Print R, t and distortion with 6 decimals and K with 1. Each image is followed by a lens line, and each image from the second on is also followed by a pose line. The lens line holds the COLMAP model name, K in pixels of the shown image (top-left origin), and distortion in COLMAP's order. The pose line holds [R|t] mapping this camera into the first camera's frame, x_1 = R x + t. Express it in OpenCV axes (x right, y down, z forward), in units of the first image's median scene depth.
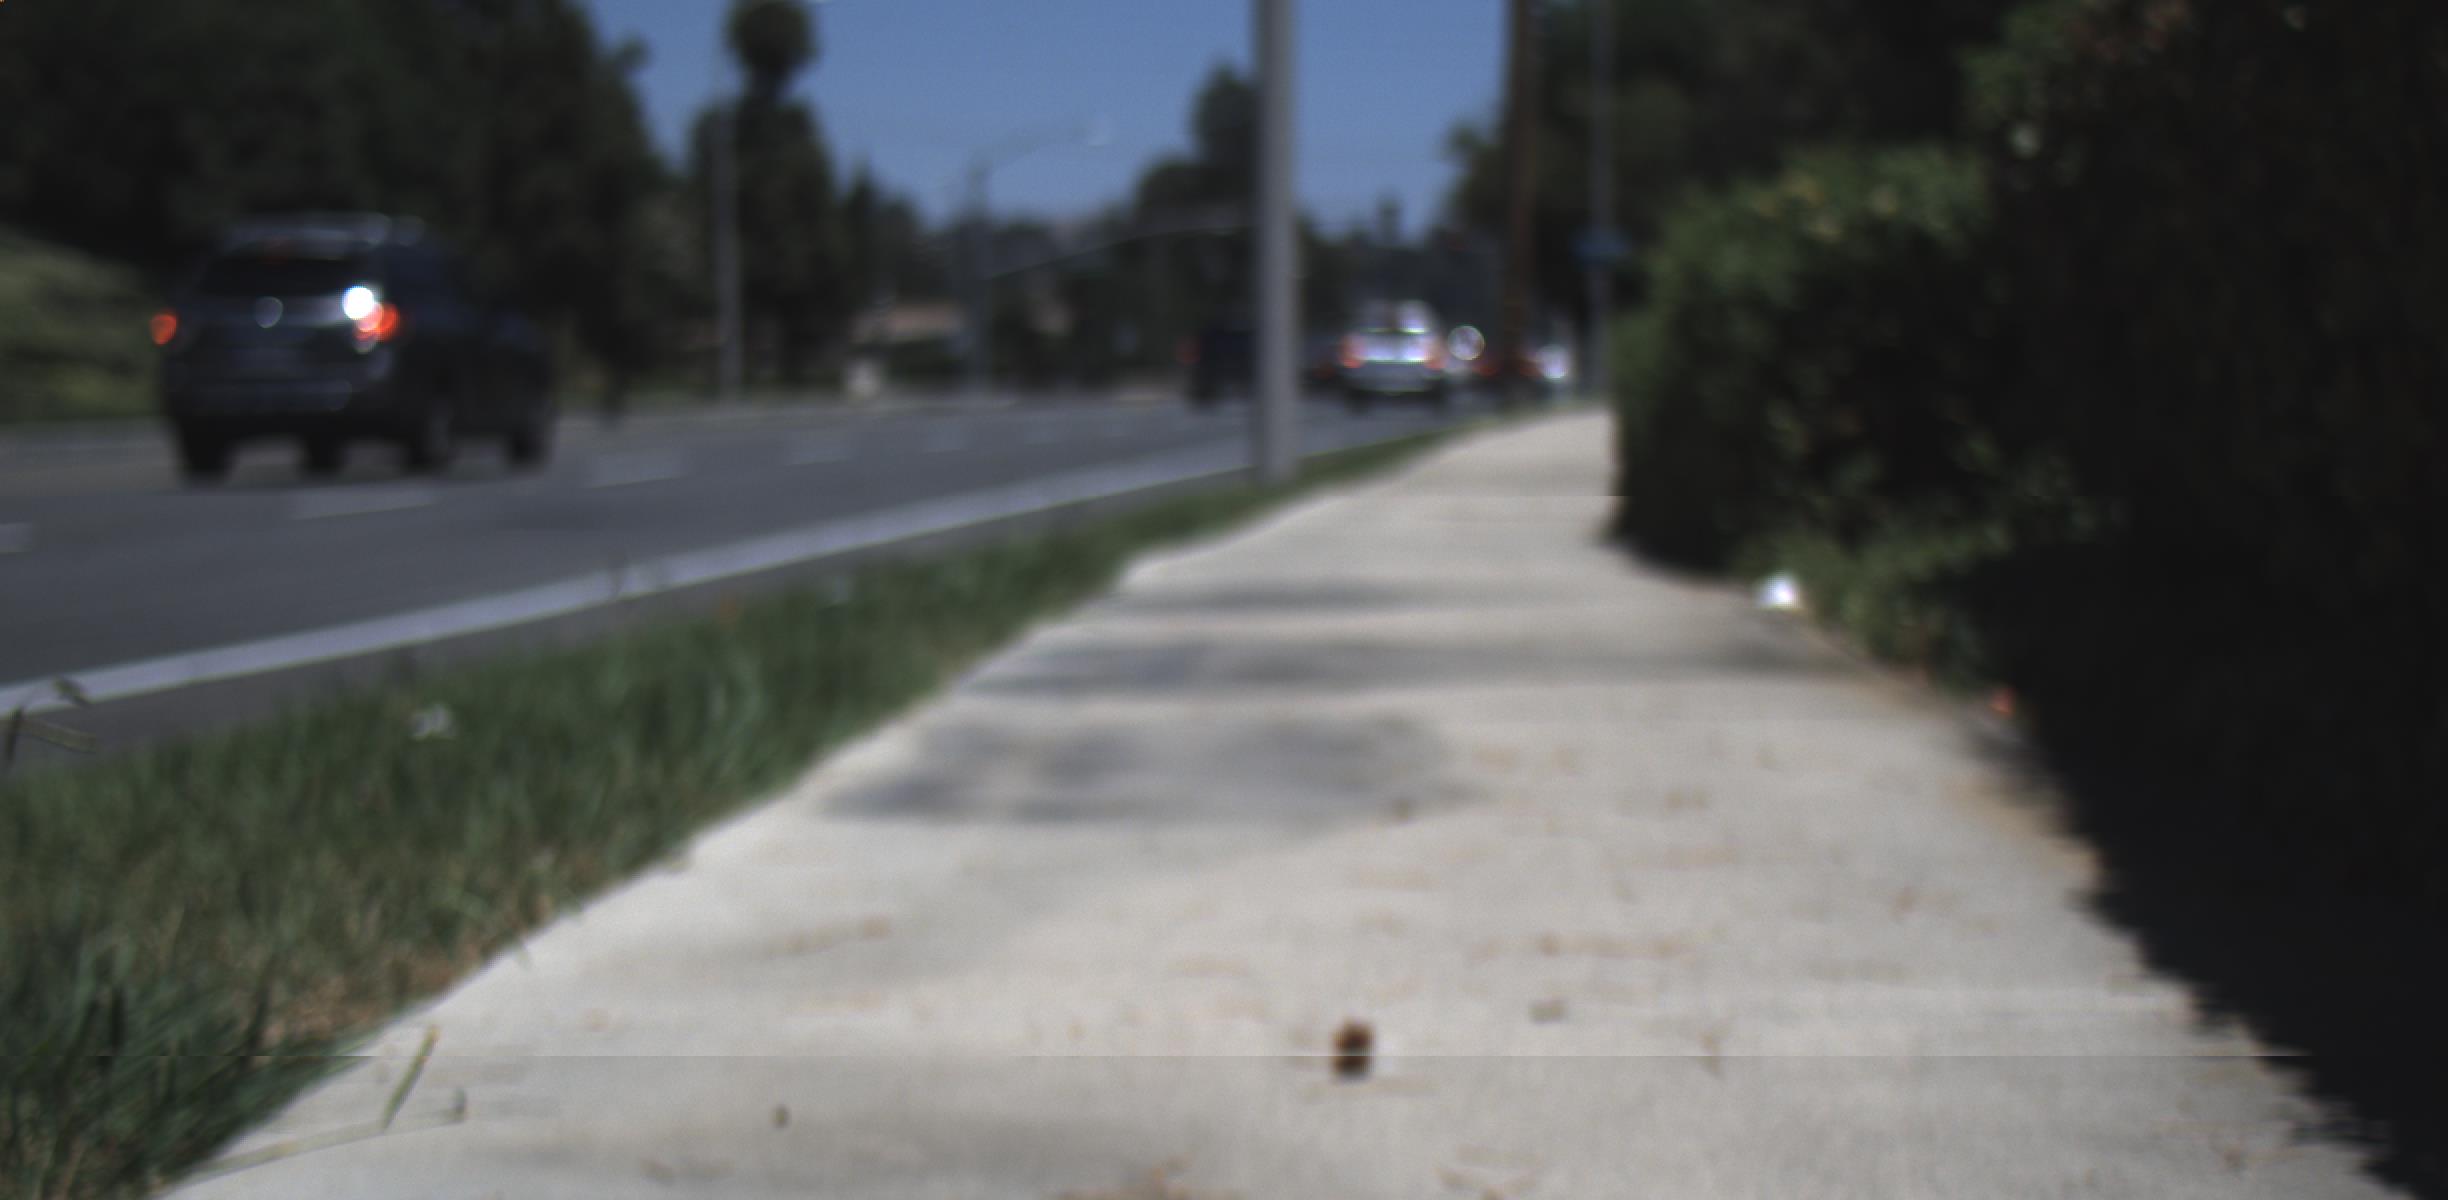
lens RADIAL K [[5190.2, 0, 1224.0], [0, 5190.2, 600.0], [0, 0, 1]] dist [0.033519, -0.127708]
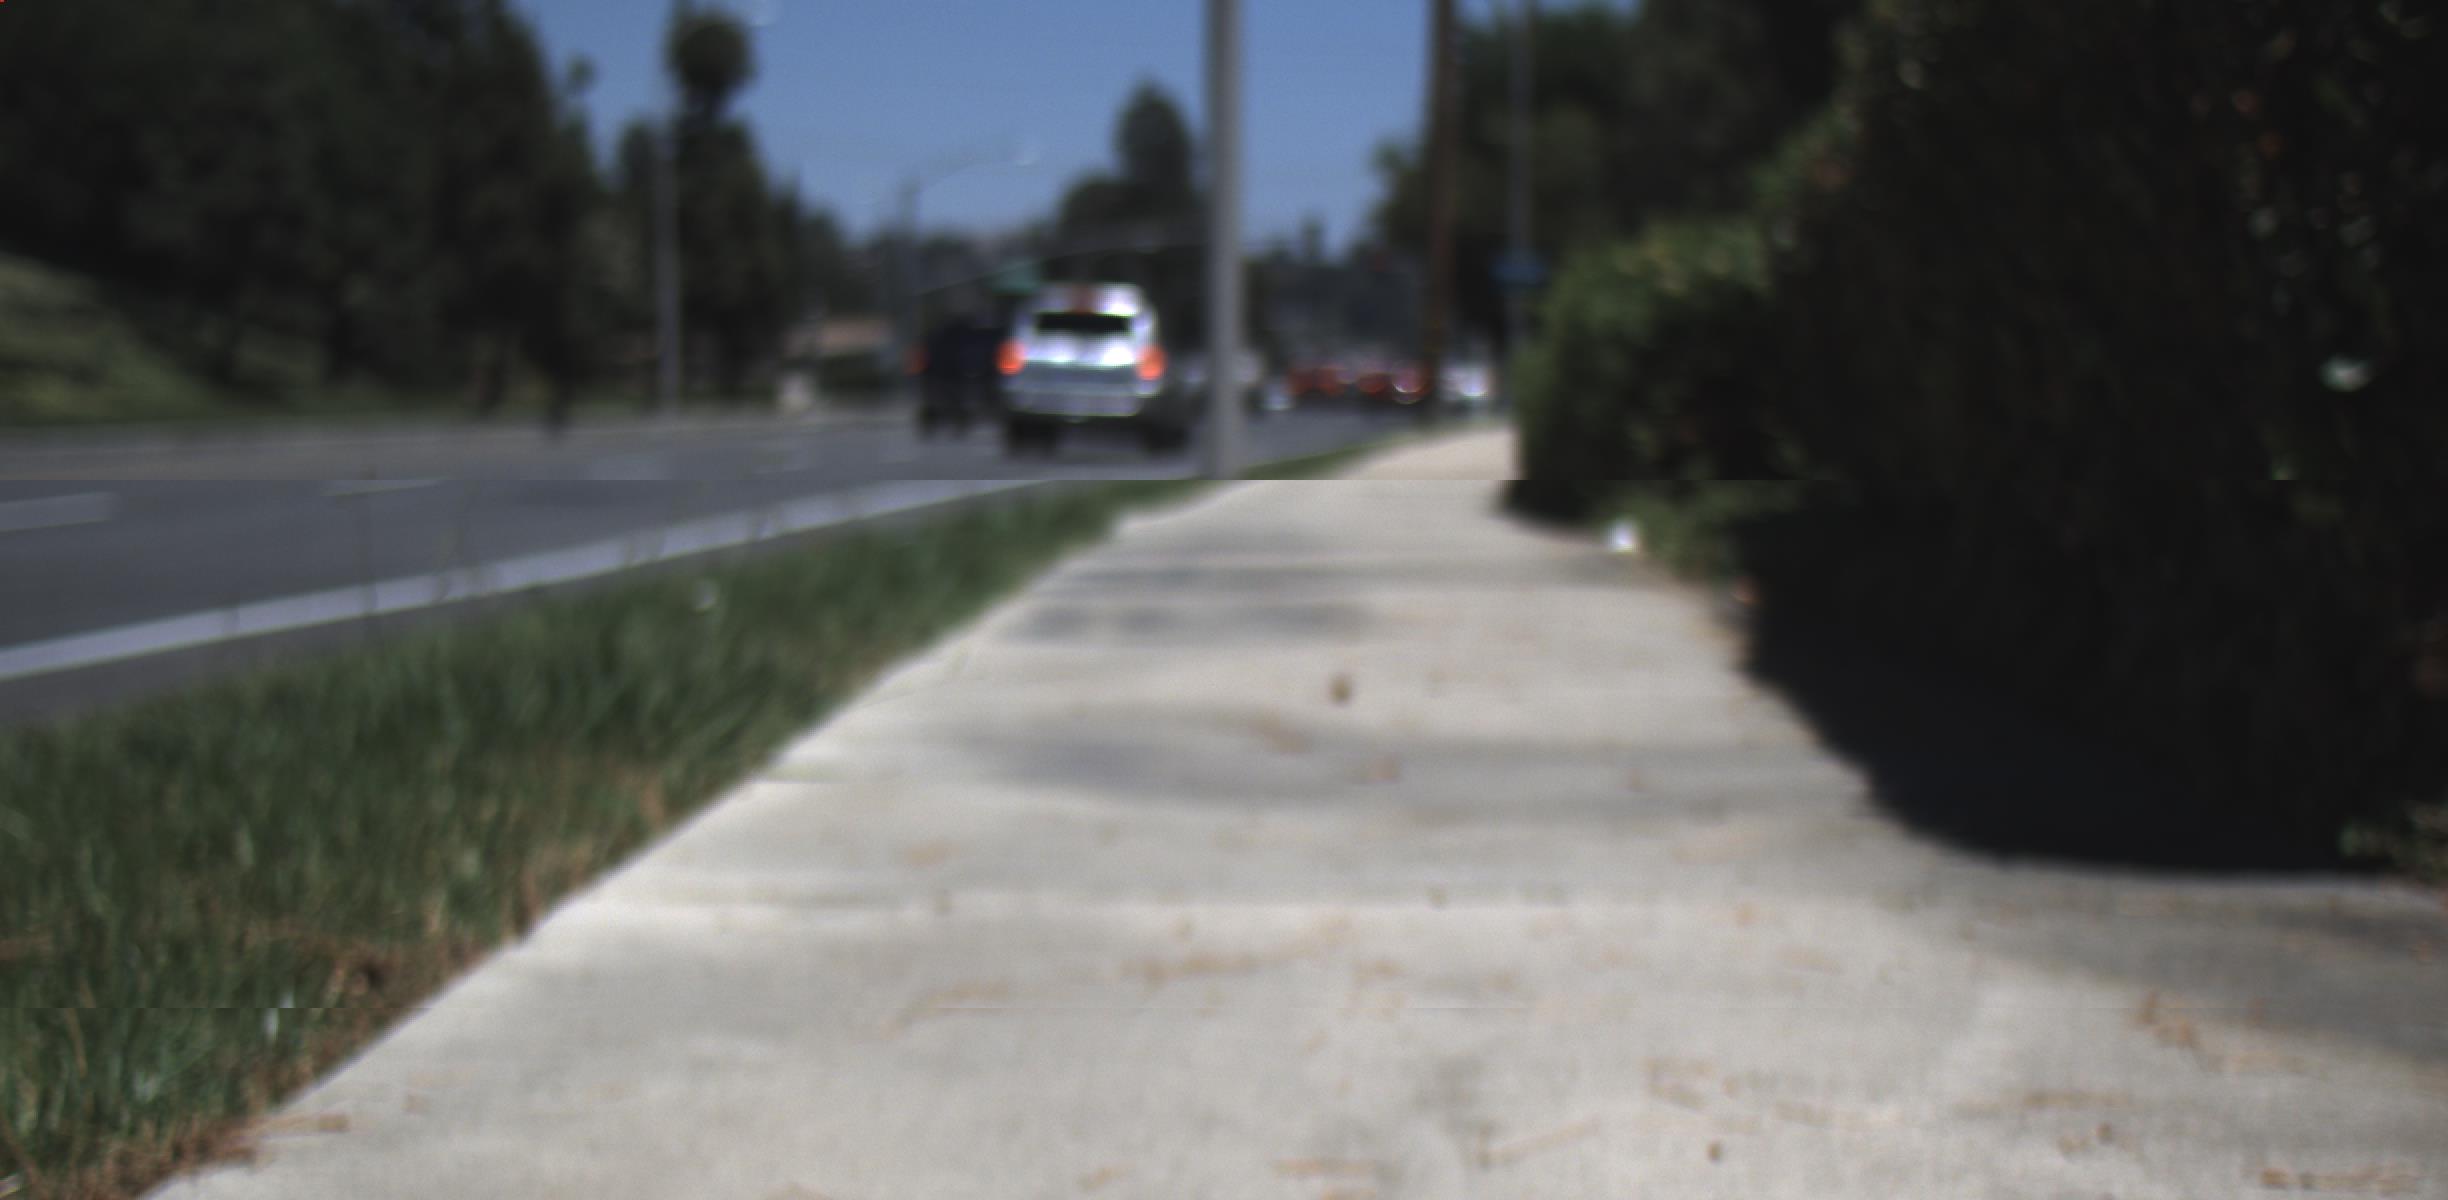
lens RADIAL K [[6574.8, 0, 1224.0], [0, 6574.8, 600.0], [0, 0, 1]] dist [0.109529, 0.961974]
pose [[0.999697, 0.005793, 0.023922, -0.017004], [-0.005525, 0.999921, -0.011265, 0.012923], [-0.023985, 0.011130, 0.999650, -0.308606]]
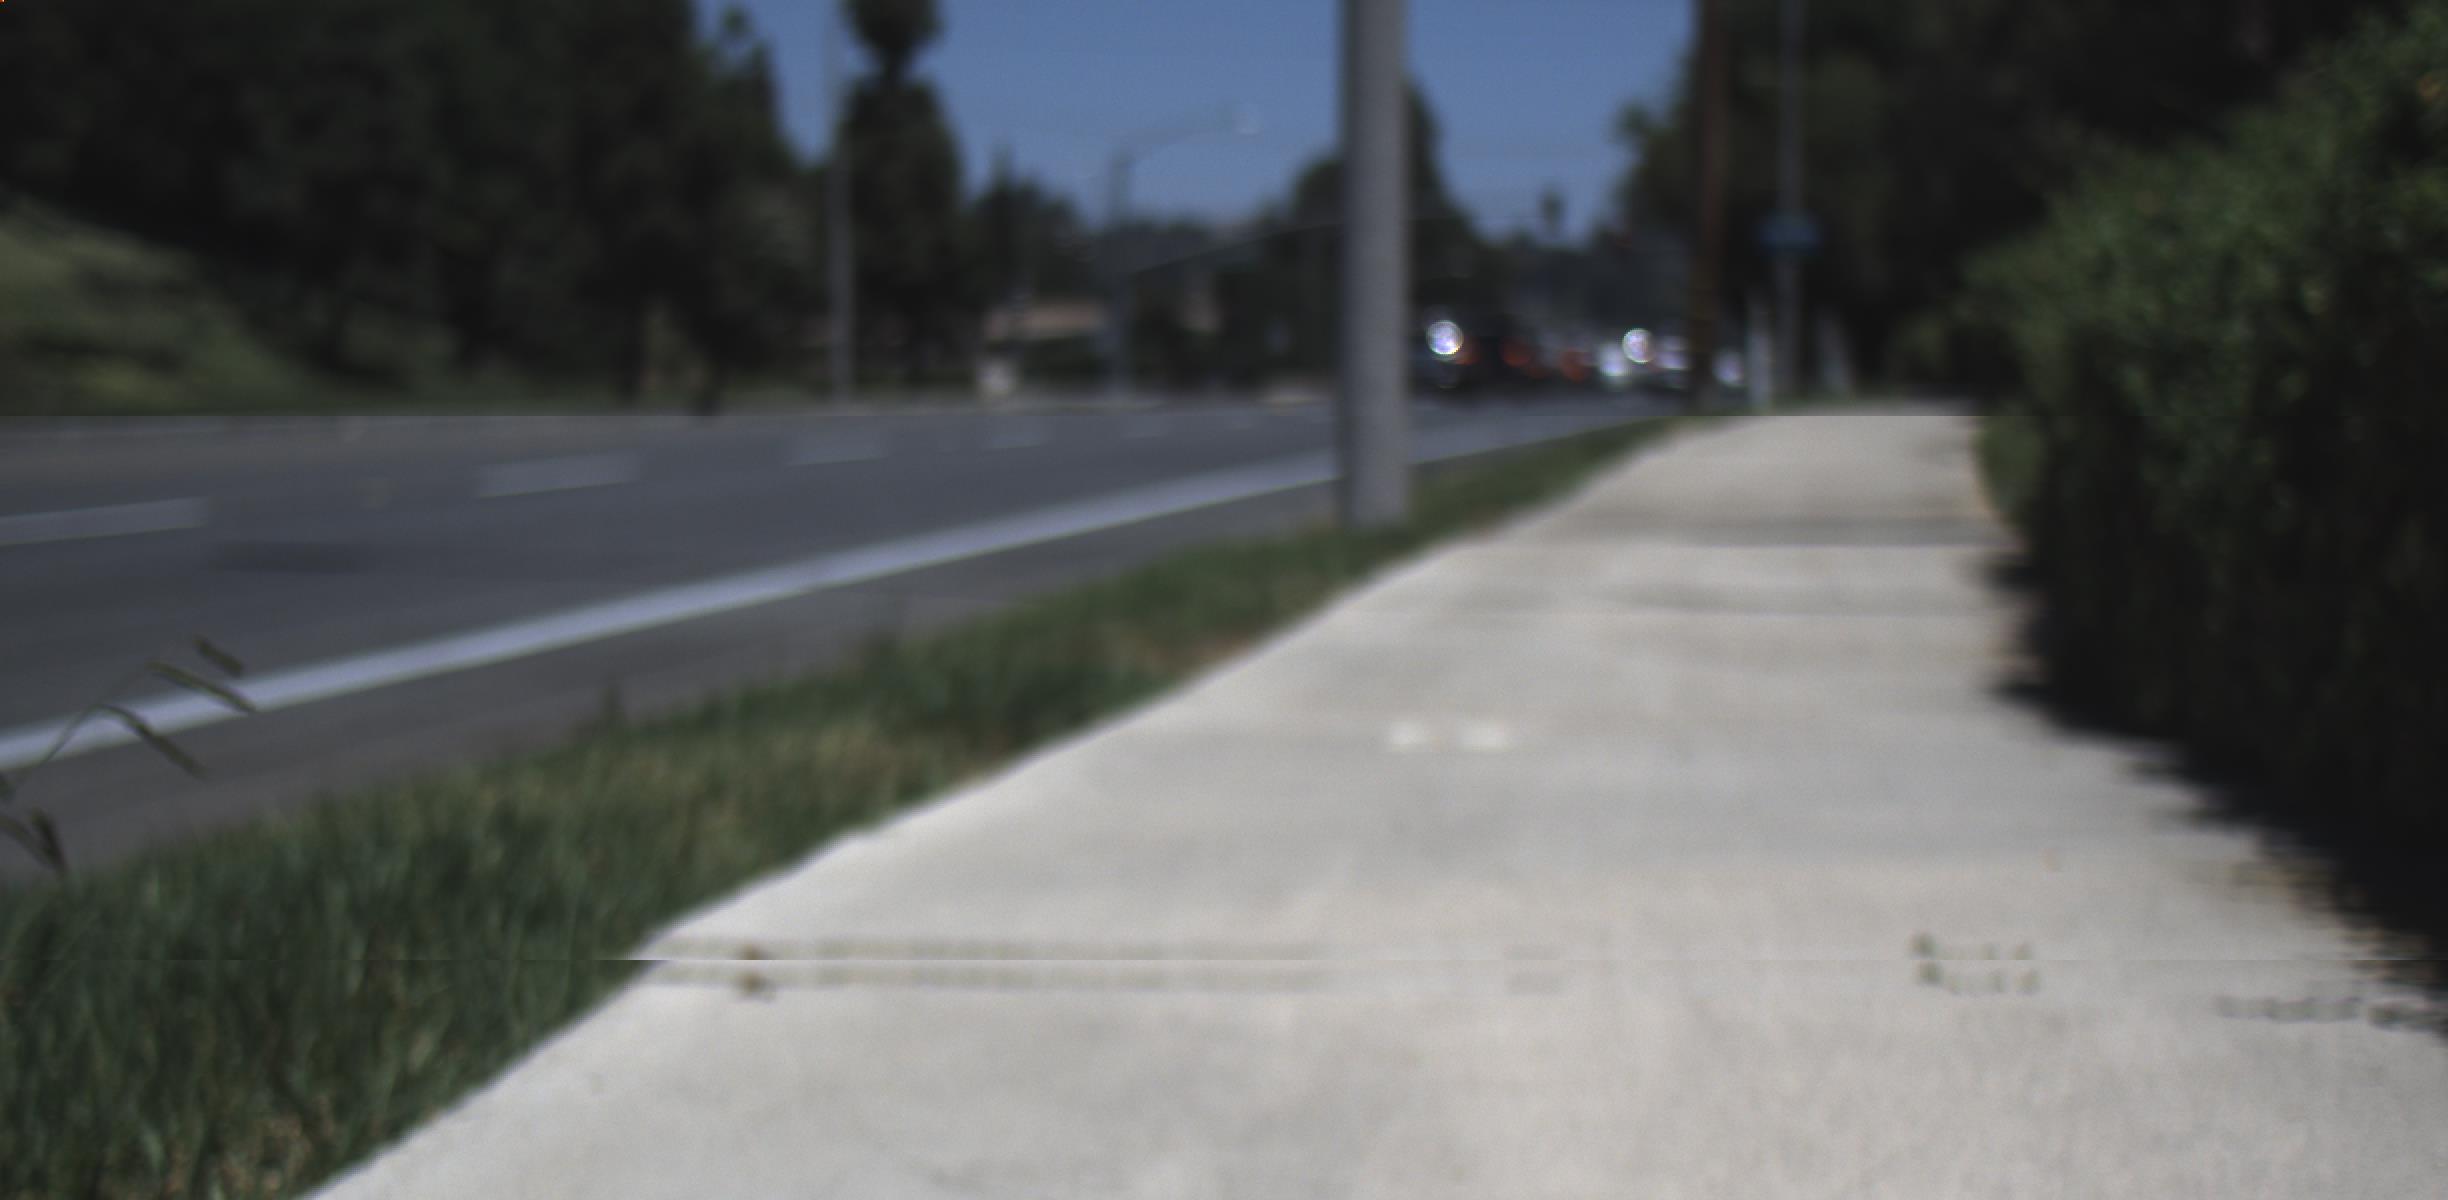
lens RADIAL K [[3252.1, 0, 1314.1], [0, 3252.1, 597.3], [0, 0, 1]] dist [-0.036032, -0.033103]
pose [[0.999189, 0.007997, -0.039460, 0.012809], [-0.007327, 0.999827, 0.017081, -0.014035], [0.039589, -0.016778, 0.999075, 0.433198]]
